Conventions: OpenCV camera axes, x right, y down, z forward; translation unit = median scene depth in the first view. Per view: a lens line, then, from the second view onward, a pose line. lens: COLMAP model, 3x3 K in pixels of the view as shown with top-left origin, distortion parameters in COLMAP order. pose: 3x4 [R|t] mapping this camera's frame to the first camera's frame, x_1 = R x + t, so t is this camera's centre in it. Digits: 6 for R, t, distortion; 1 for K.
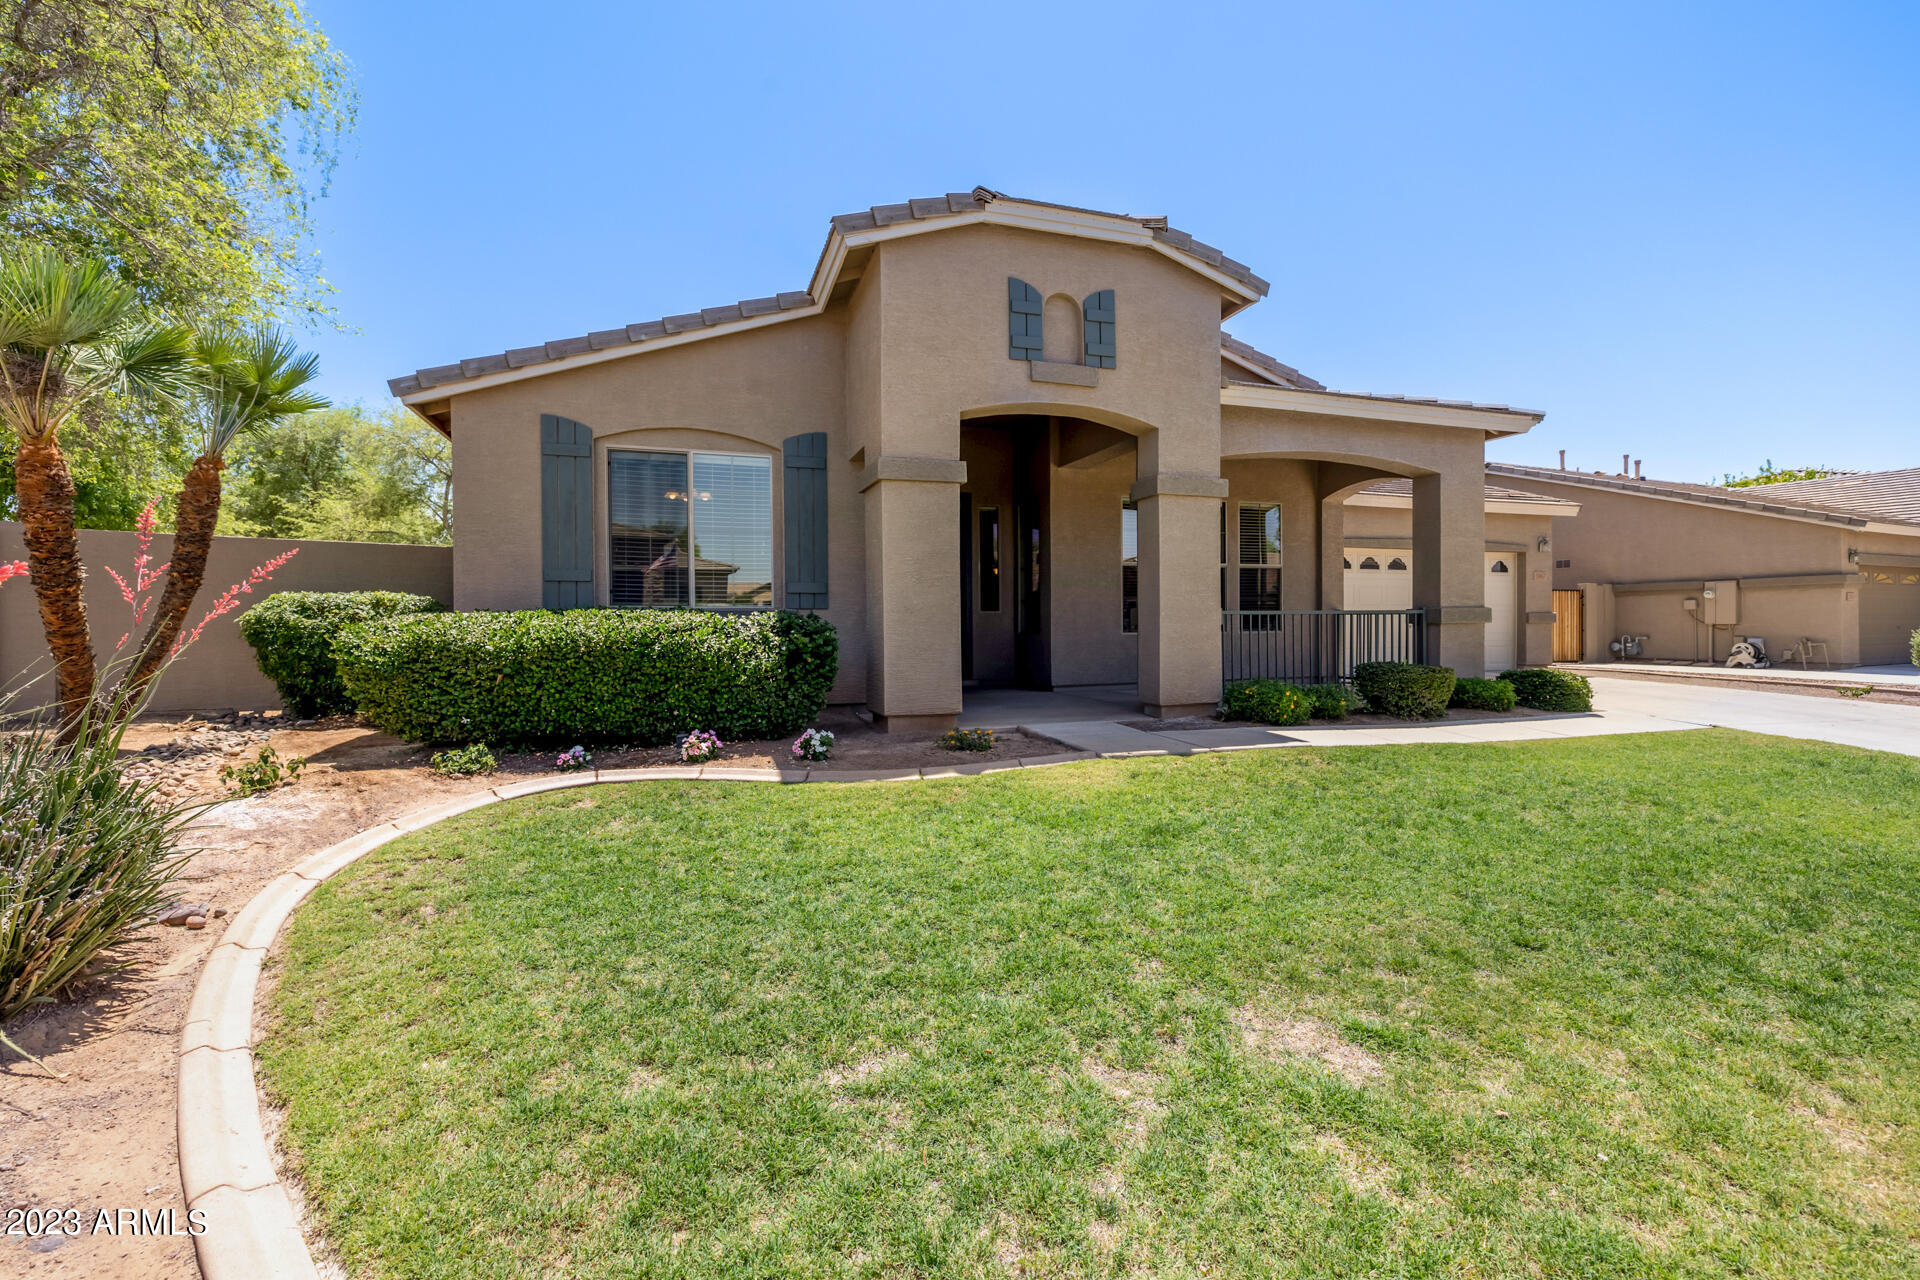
lens RADIAL K [[804.6, 0, 956.4], [0, 804.6, 630.1], [0, 0, 1]] dist [0.002417, -0.000015]
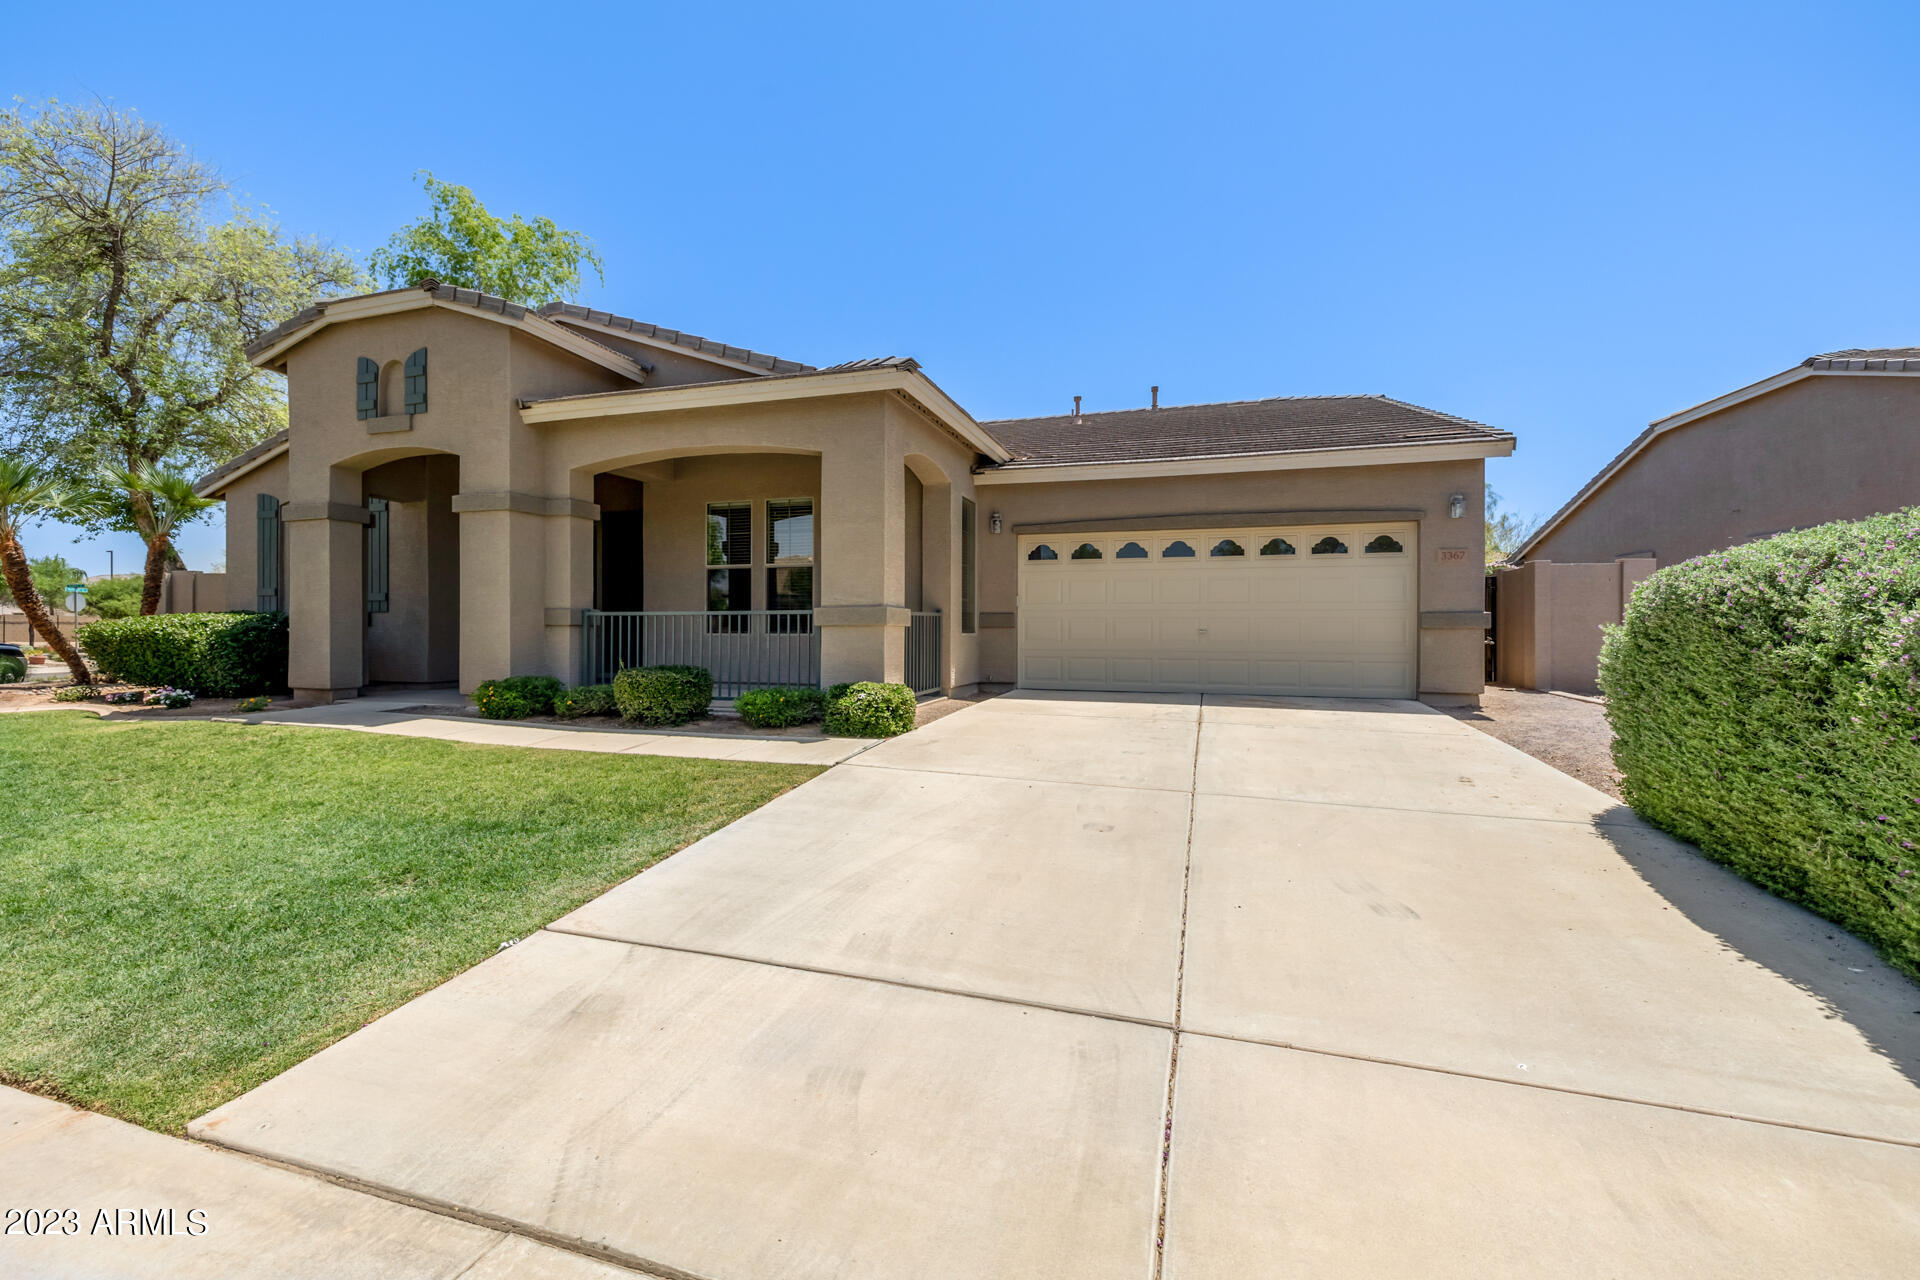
lens RADIAL K [[804.6, 0, 952.2], [0, 804.6, 629.5], [0, 0, 1]] dist [0.002417, -0.000015]
pose [[0.810089, 0.009124, -0.586236, 1.475889], [-0.010798, 0.999941, 0.000642, -0.007835], [0.586208, 0.005810, 0.810140, 0.464040]]
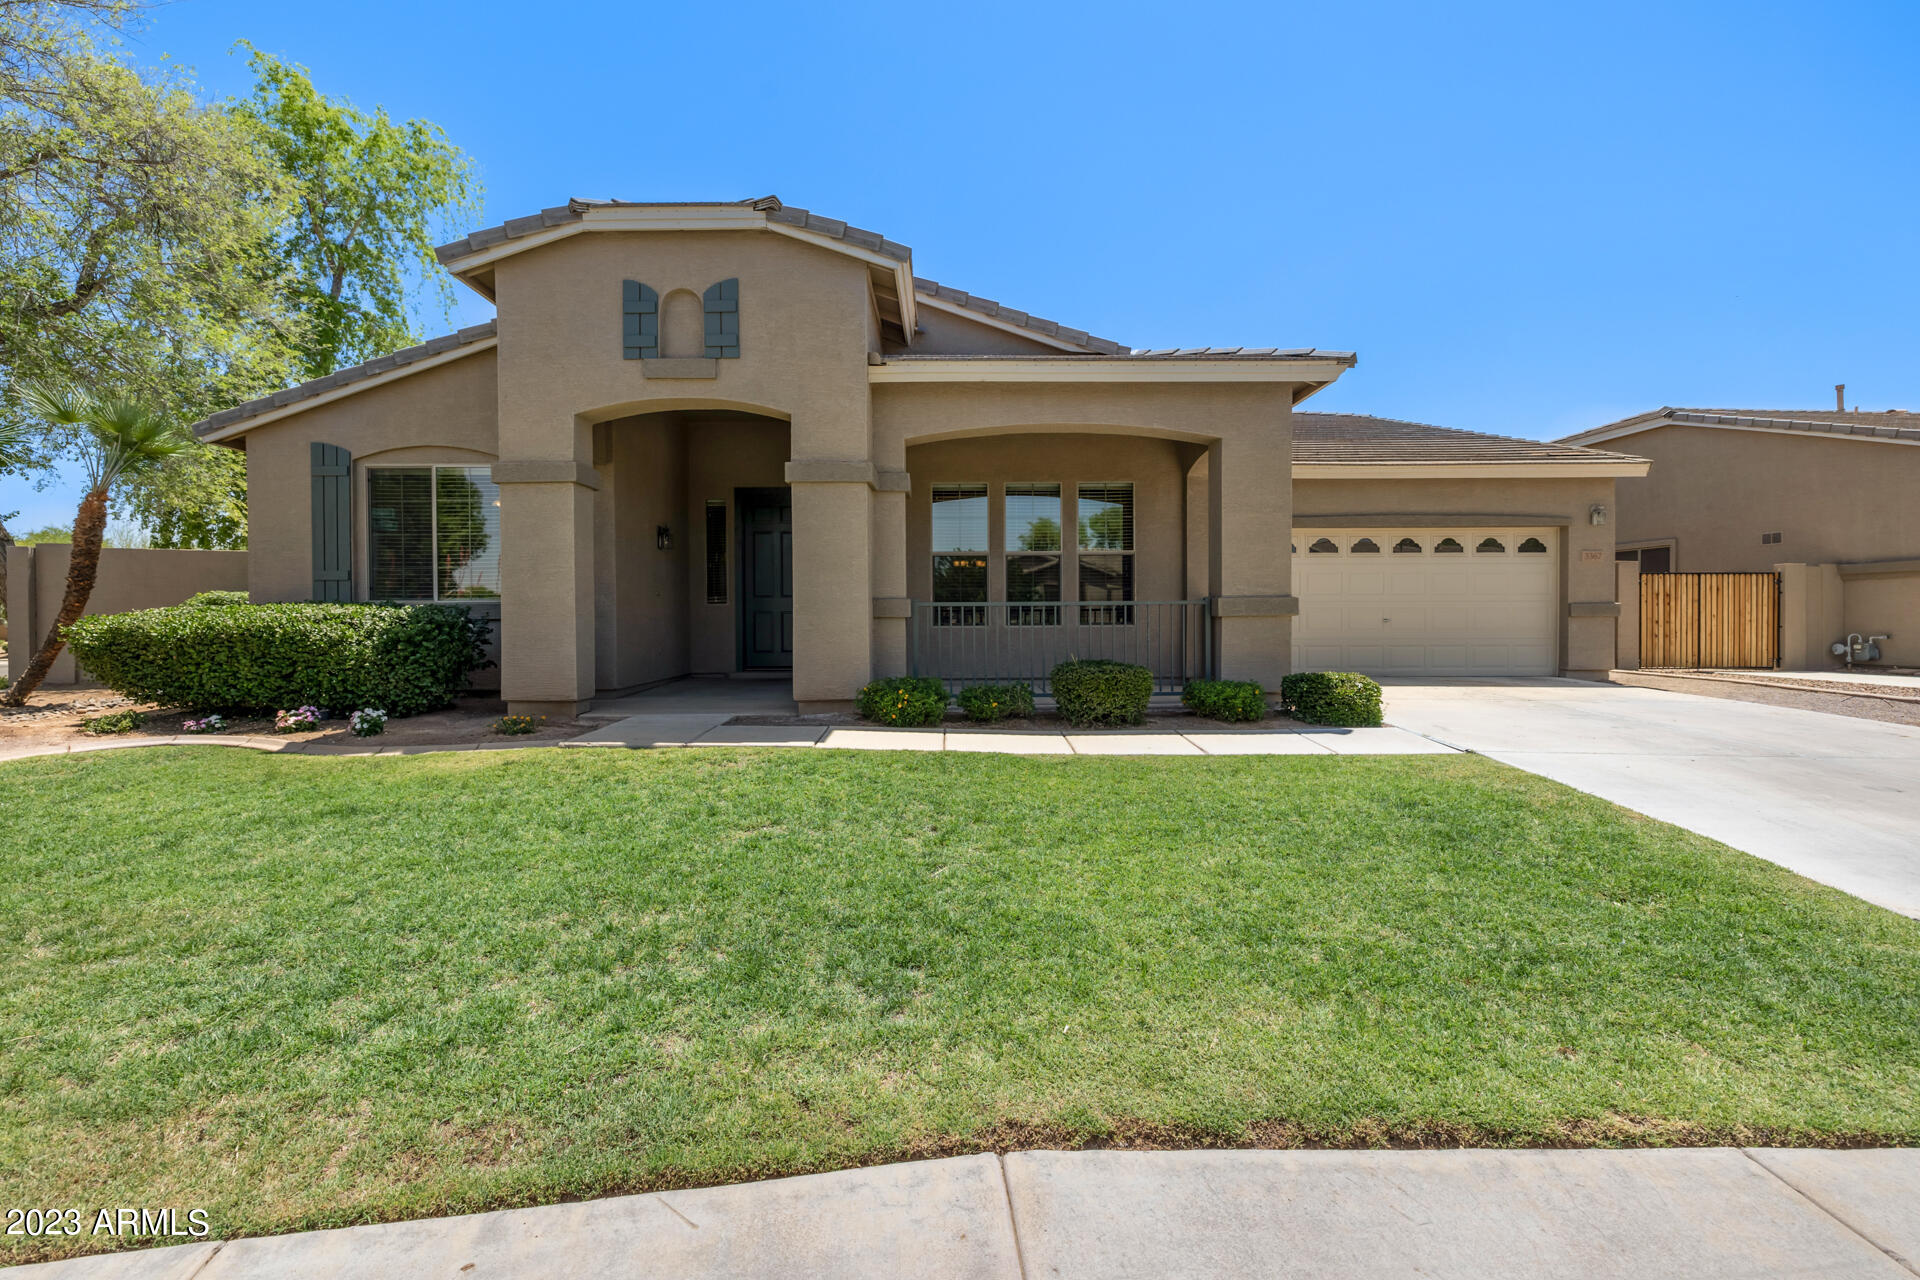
lens RADIAL K [[804.6, 0, 953.7], [0, 804.6, 625.6], [0, 0, 1]] dist [0.002417, -0.000015]
pose [[0.950764, 0.003891, -0.309891, 0.720774], [-0.003505, 0.999992, 0.001801, 0.001404], [0.309895, -0.000626, 0.950771, 0.136092]]
